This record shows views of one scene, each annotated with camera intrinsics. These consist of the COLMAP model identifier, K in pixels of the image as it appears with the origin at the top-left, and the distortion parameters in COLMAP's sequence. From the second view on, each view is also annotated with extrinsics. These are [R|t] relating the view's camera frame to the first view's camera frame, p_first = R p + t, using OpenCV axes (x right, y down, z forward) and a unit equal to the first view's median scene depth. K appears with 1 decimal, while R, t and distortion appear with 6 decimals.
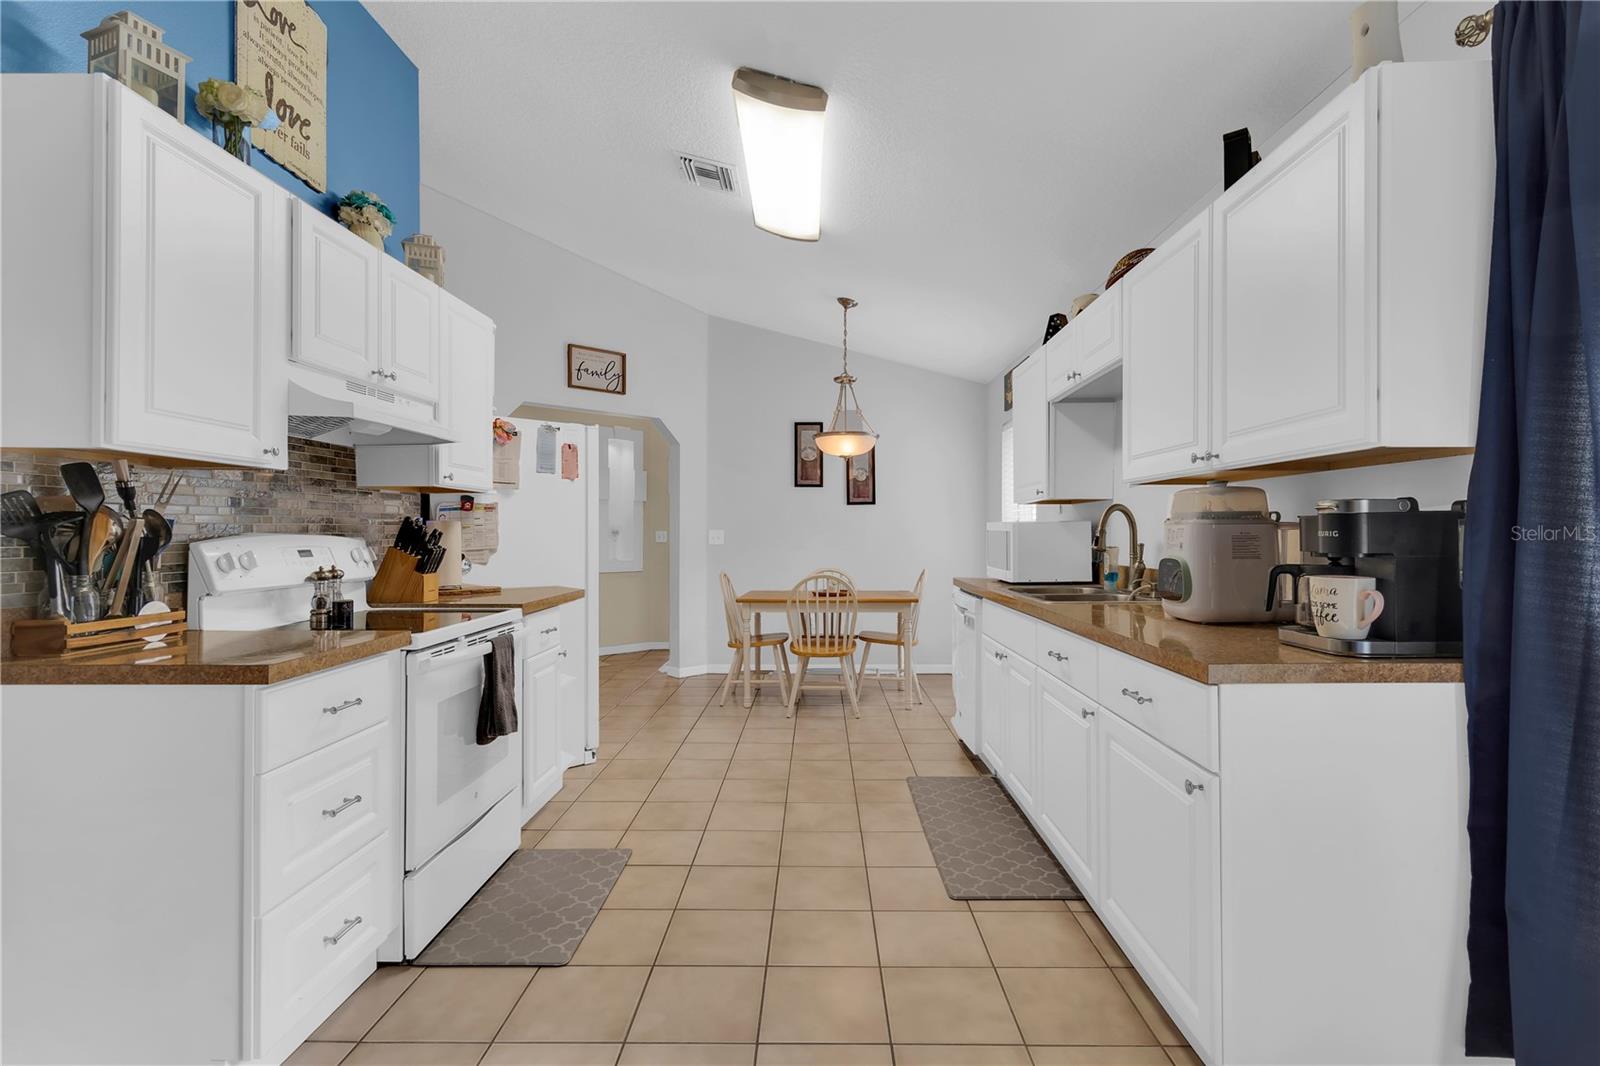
lens RADIAL K [[750.5, 0, 807.5], [0, 750.5, 527.2], [0, 0, 1]] dist [0.002143, 0.000558]
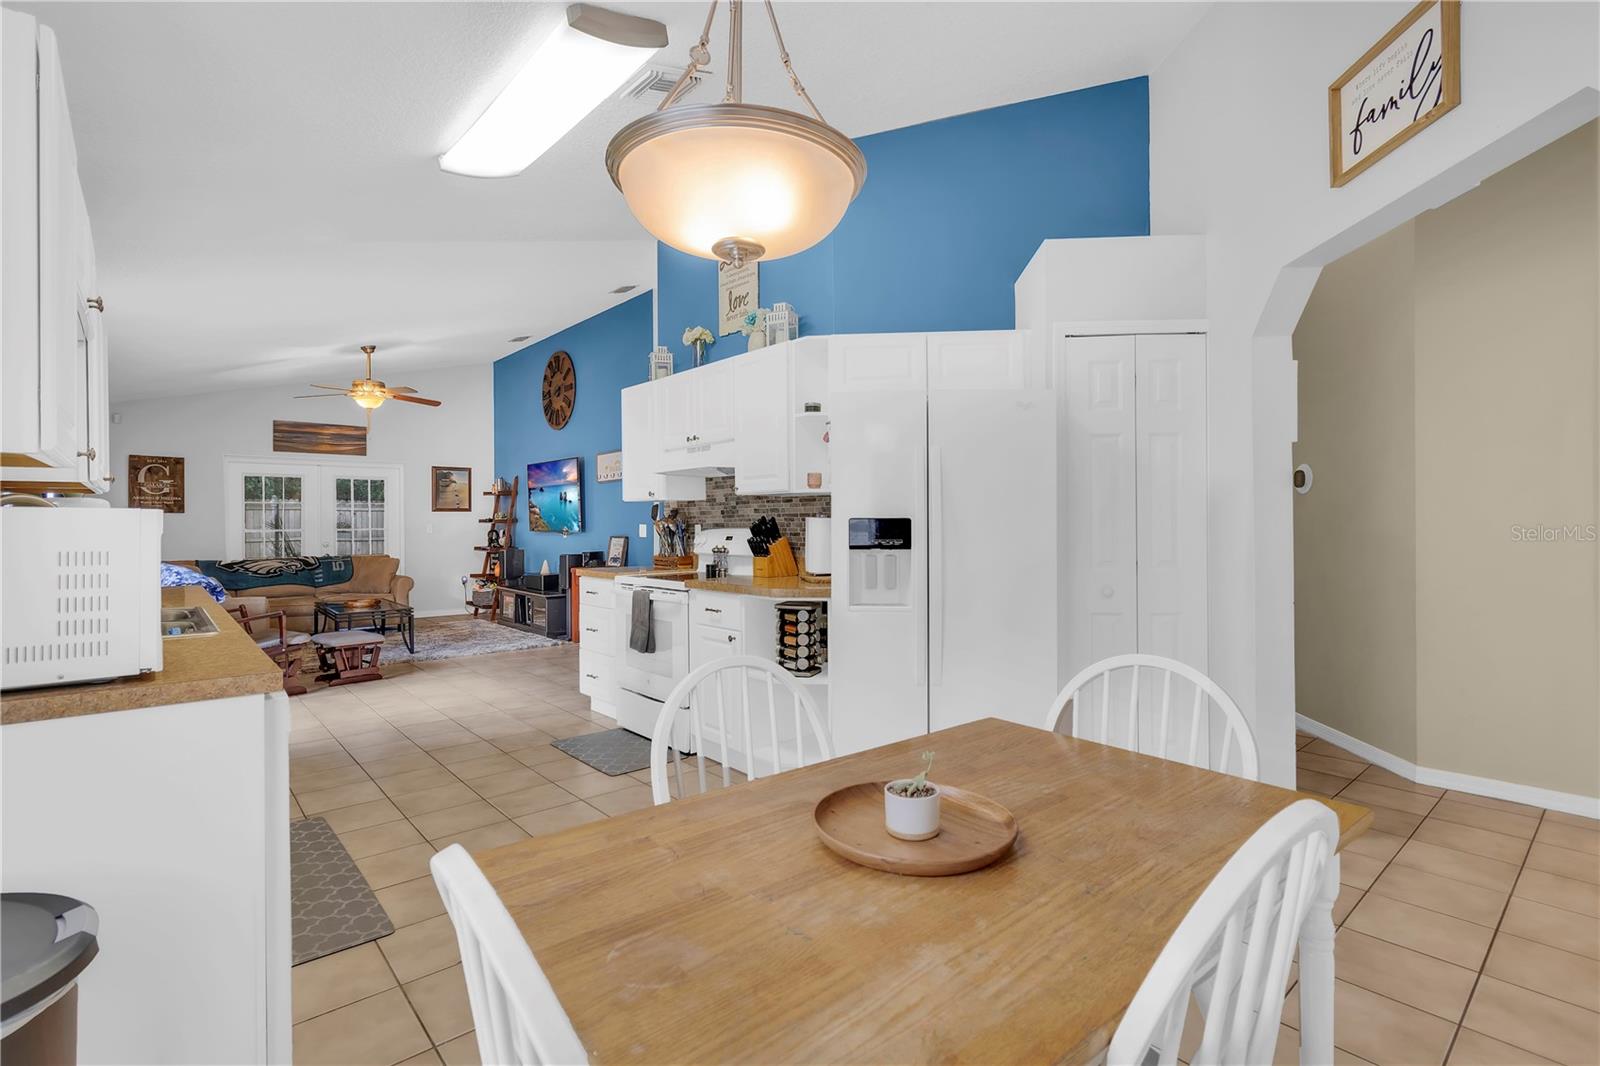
lens RADIAL K [[750.5, 0, 807.5], [0, 750.5, 527.2], [0, 0, 1]] dist [0.002143, 0.000558]
pose [[-0.741610, 0.005996, -0.670804, 0.353497], [0.008464, 0.999964, -0.000419, 0.008337], [0.670778, -0.005988, -0.741634, 2.038669]]
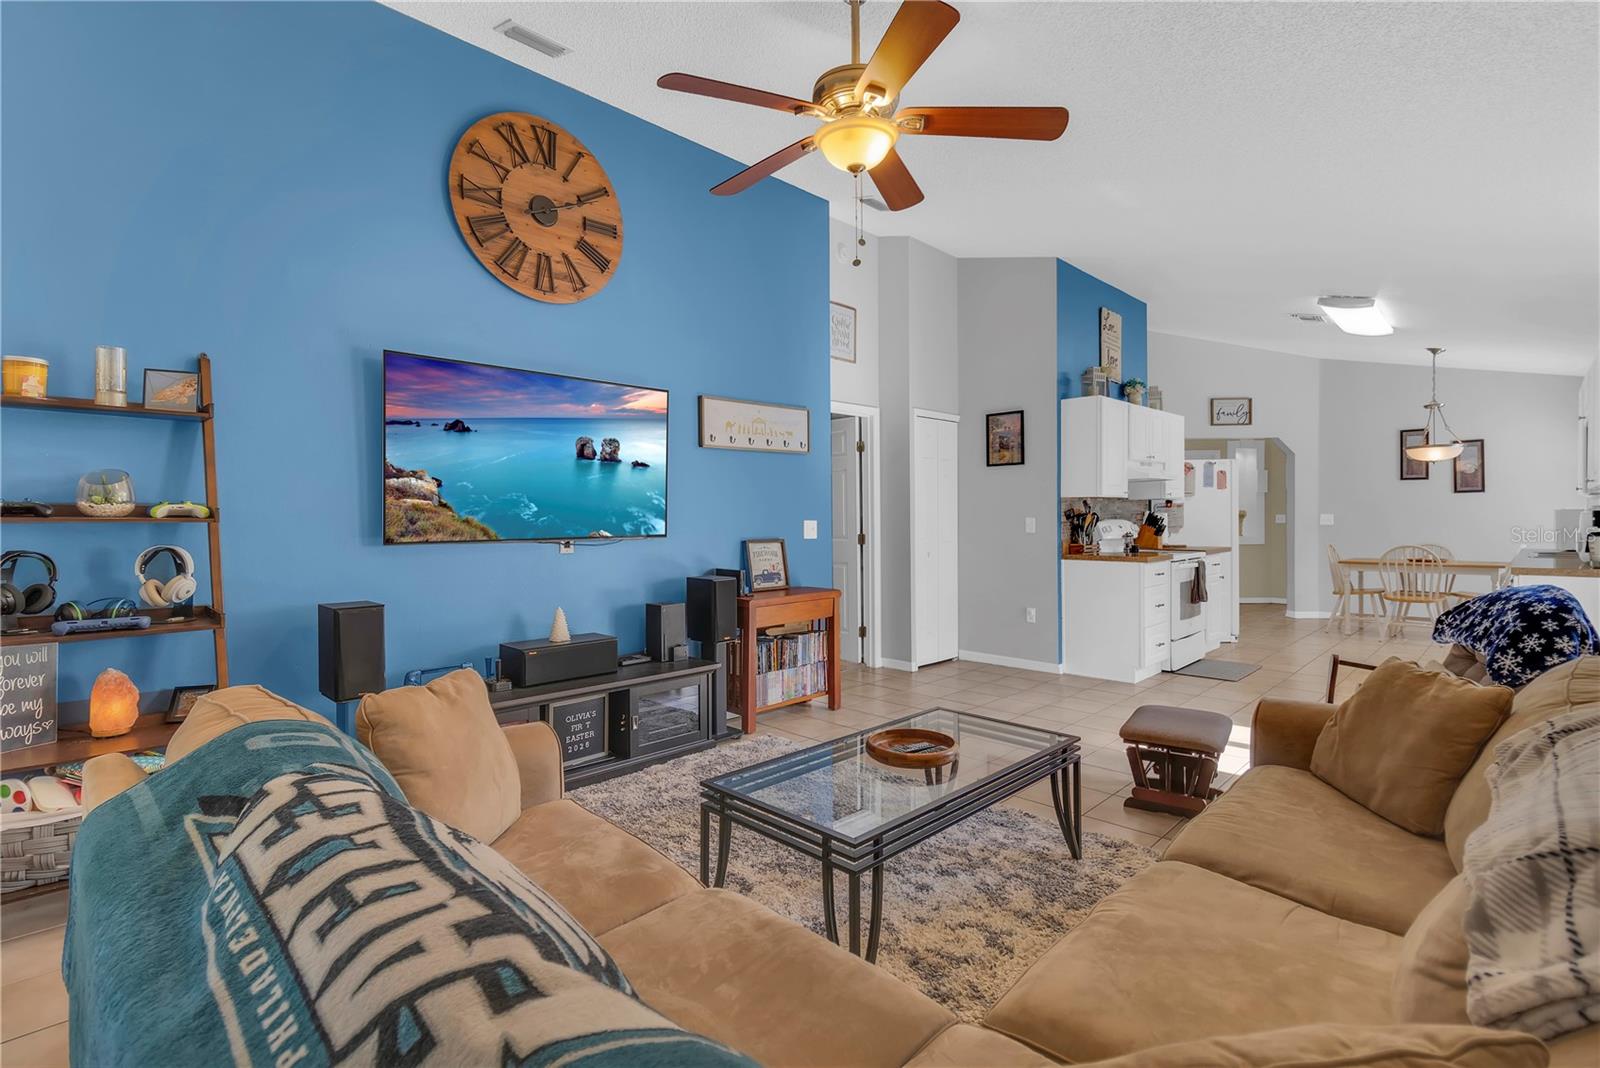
lens RADIAL K [[734.0, 0, 797.1], [0, 734.0, 530.3], [0, 0, 1]] dist [0.001623, 0.000163]
pose [[0.712508, 0.002763, -0.701658, 0.272306], [0.015823, 0.999675, 0.020004, -0.018137], [0.701485, -0.025355, 0.712233, -1.331985]]
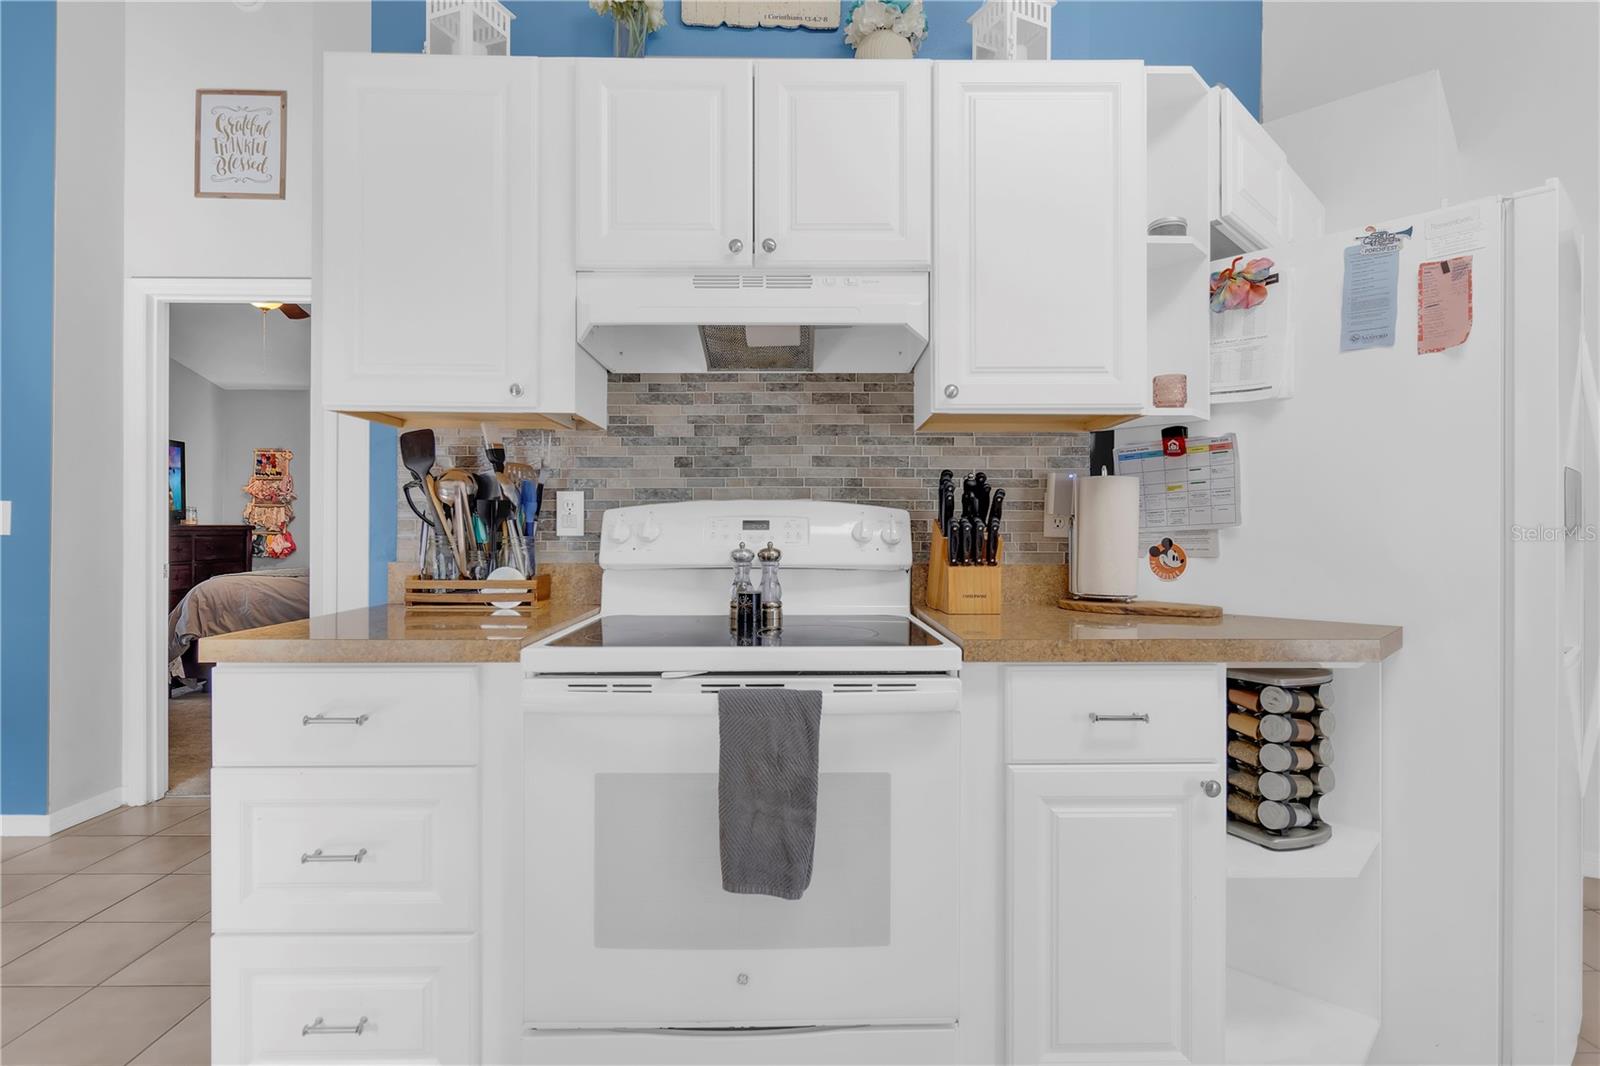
lens RADIAL K [[759.9, 0, 799.2], [0, 759.9, 529.2], [0, 0, 1]] dist [0.001329, -0.000003]
pose [[0.039420, -0.000691, -0.999222, 0.072954], [0.004376, 0.999990, -0.000519, 0.032269], [0.999213, -0.004352, 0.039422, 0.823363]]
